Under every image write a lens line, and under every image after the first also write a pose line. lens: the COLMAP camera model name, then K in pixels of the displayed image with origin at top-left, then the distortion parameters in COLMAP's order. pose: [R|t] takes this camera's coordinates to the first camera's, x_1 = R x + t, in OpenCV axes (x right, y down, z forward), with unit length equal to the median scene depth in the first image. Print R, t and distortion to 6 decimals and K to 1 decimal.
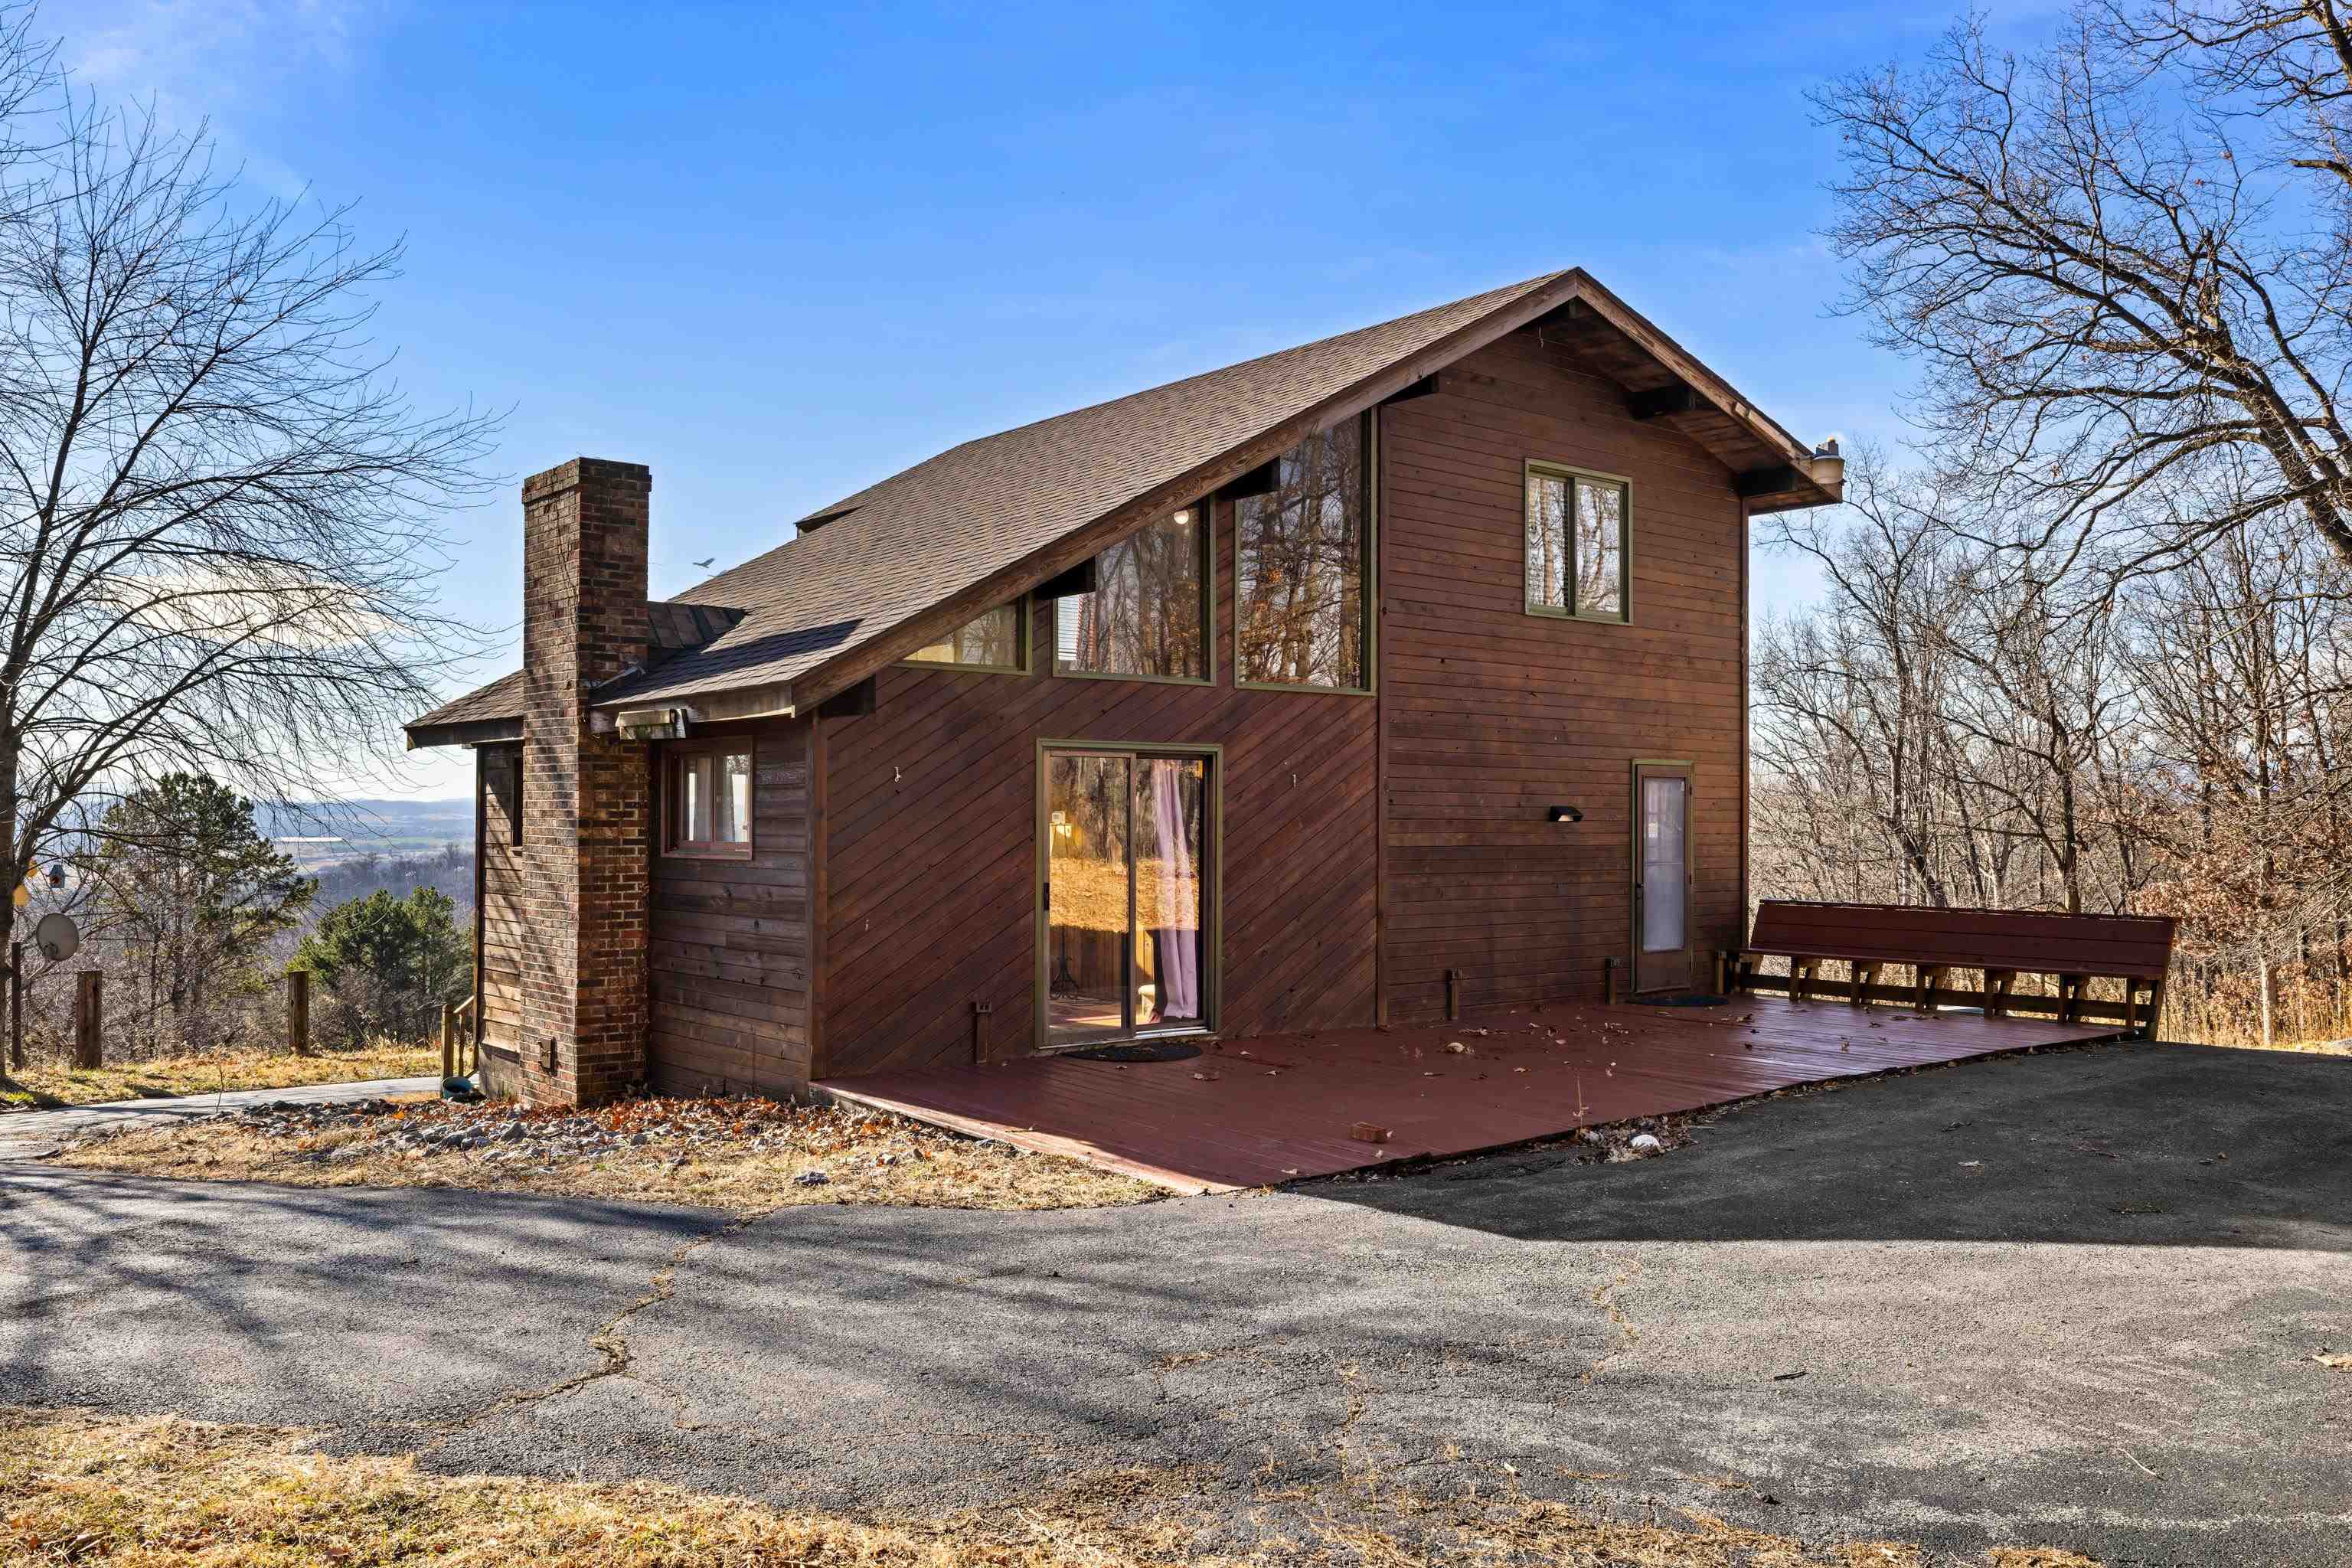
lens RADIAL K [[1808.2, 0, 1175.3], [0, 1808.2, 781.2], [0, 0, 1]] dist [-0.002001, -0.003995]
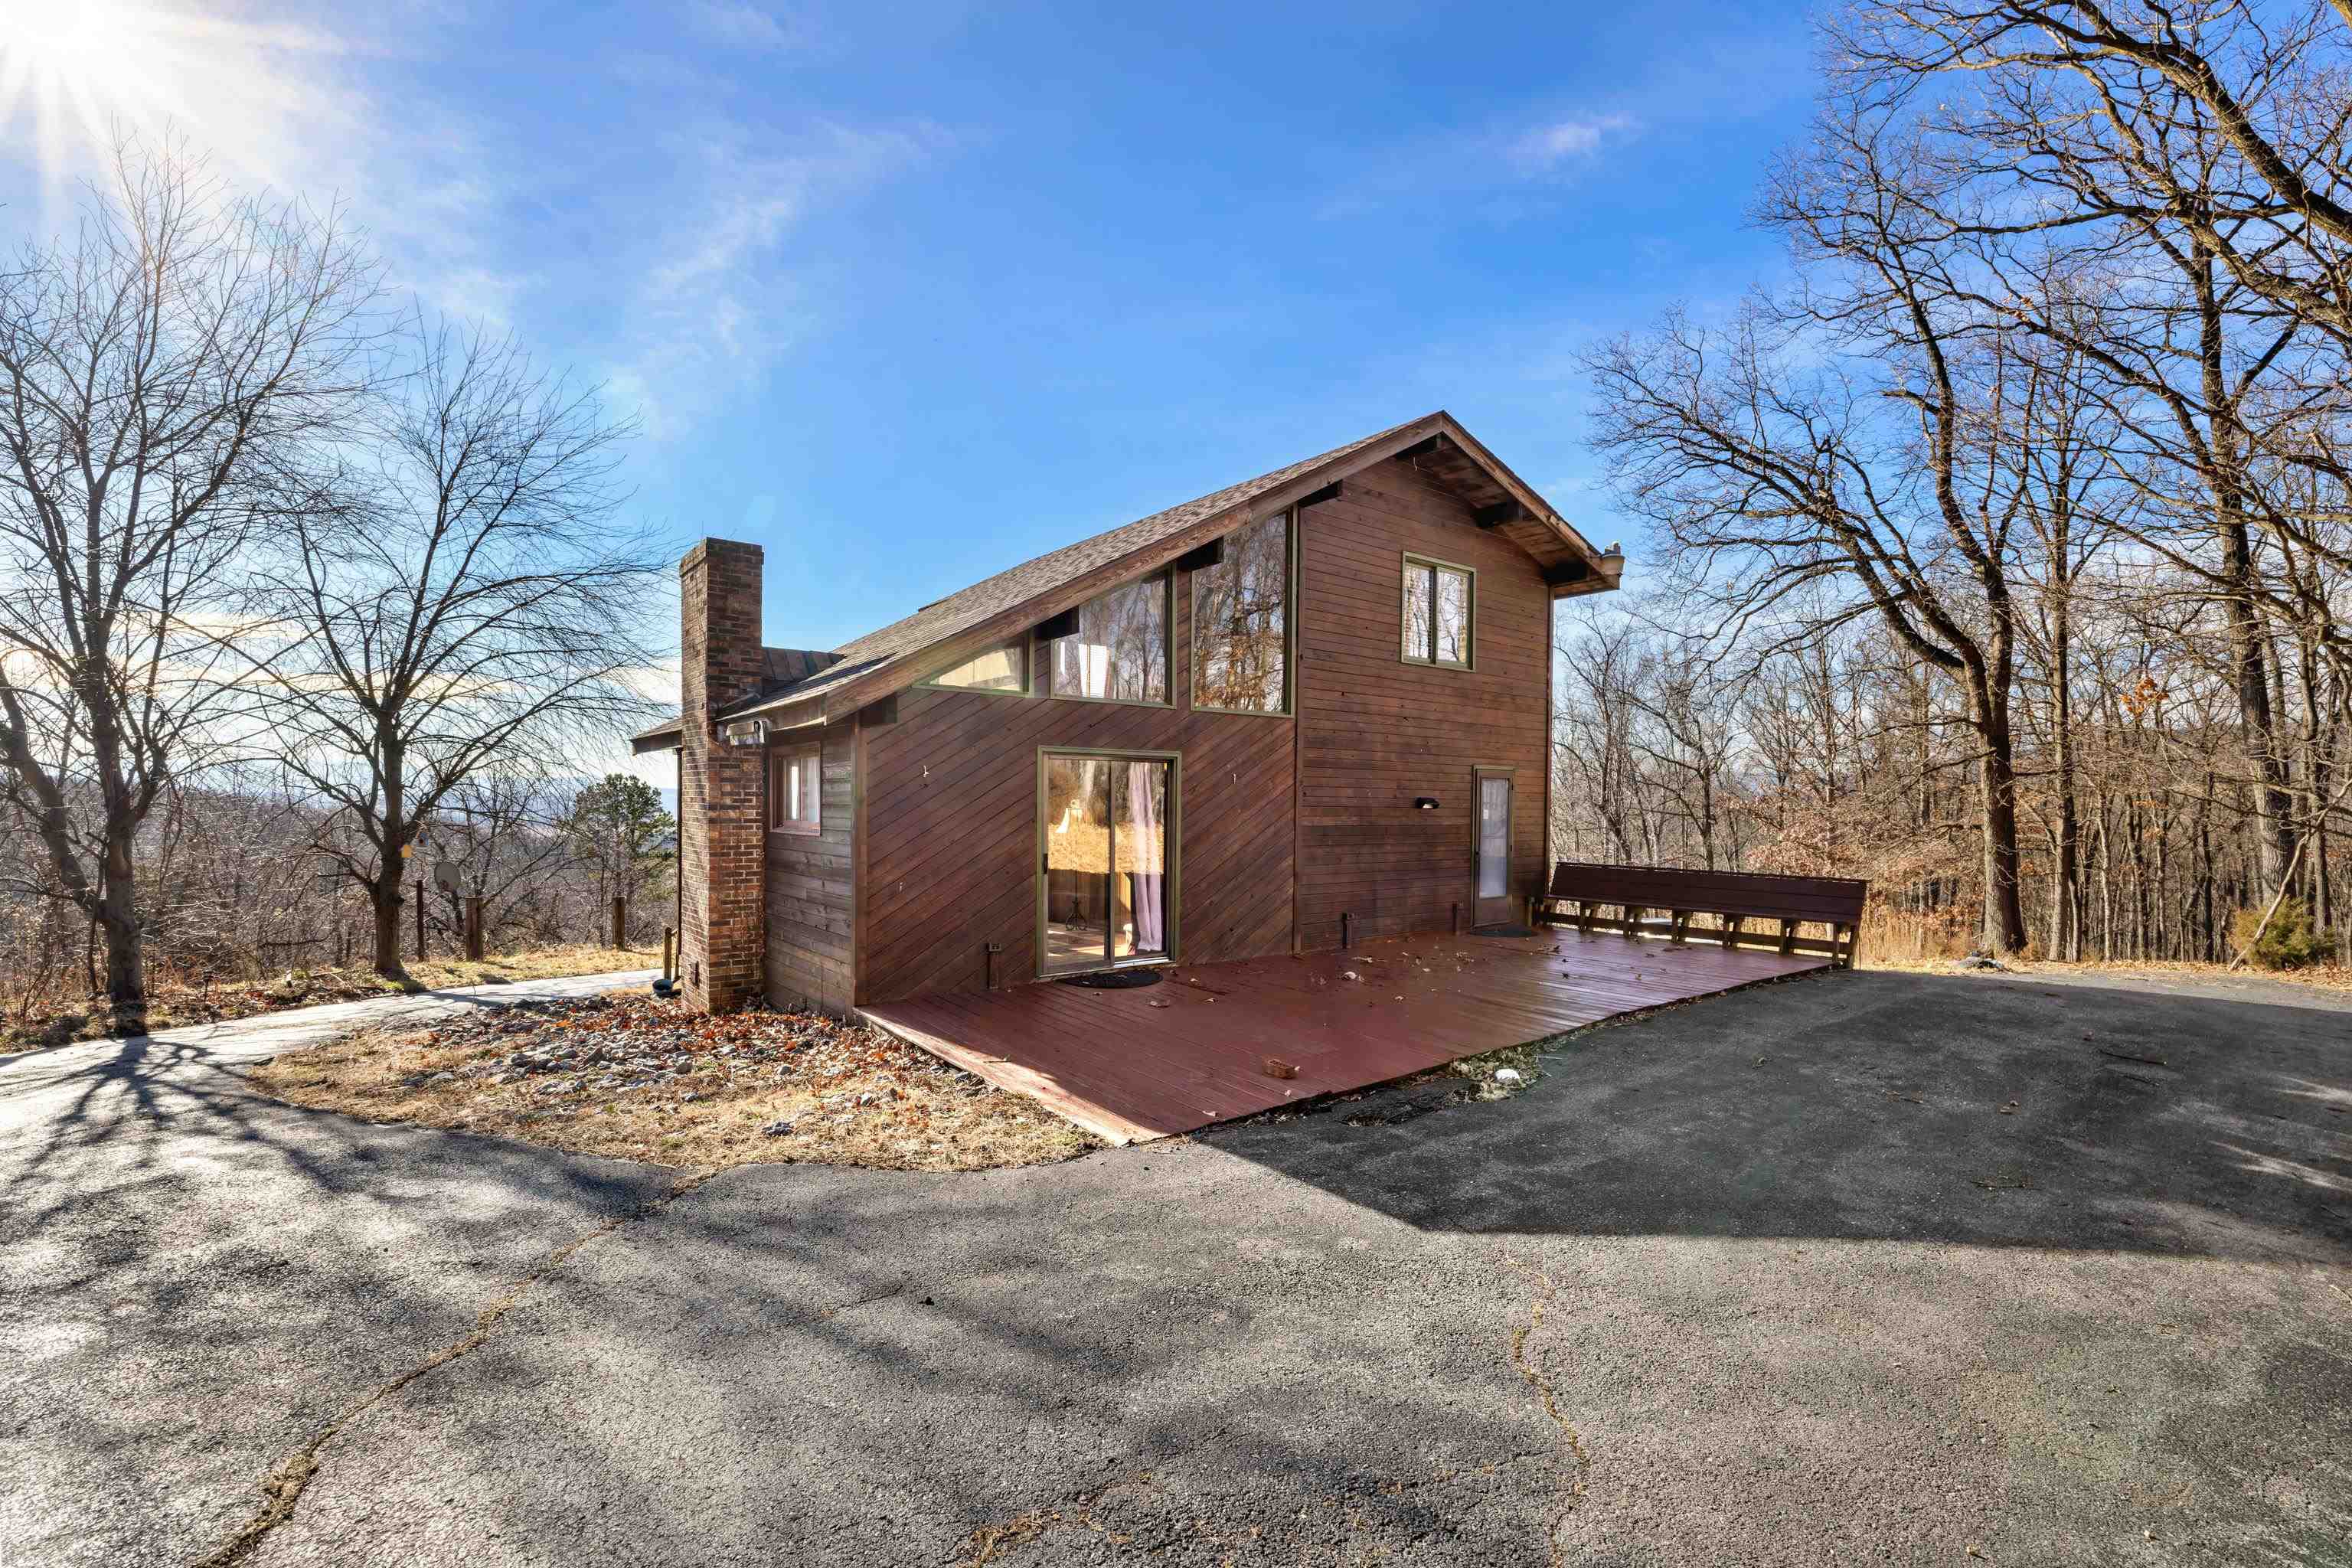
lens RADIAL K [[973.9, 0, 1175.7], [0, 973.9, 814.5], [0, 0, 1]] dist [-0.004367, -0.000108]
pose [[0.999819, 0.005379, -0.018243, 0.034955], [-0.004764, 0.999425, 0.033585, 0.002383], [0.018414, -0.033492, 0.999269, 0.257140]]
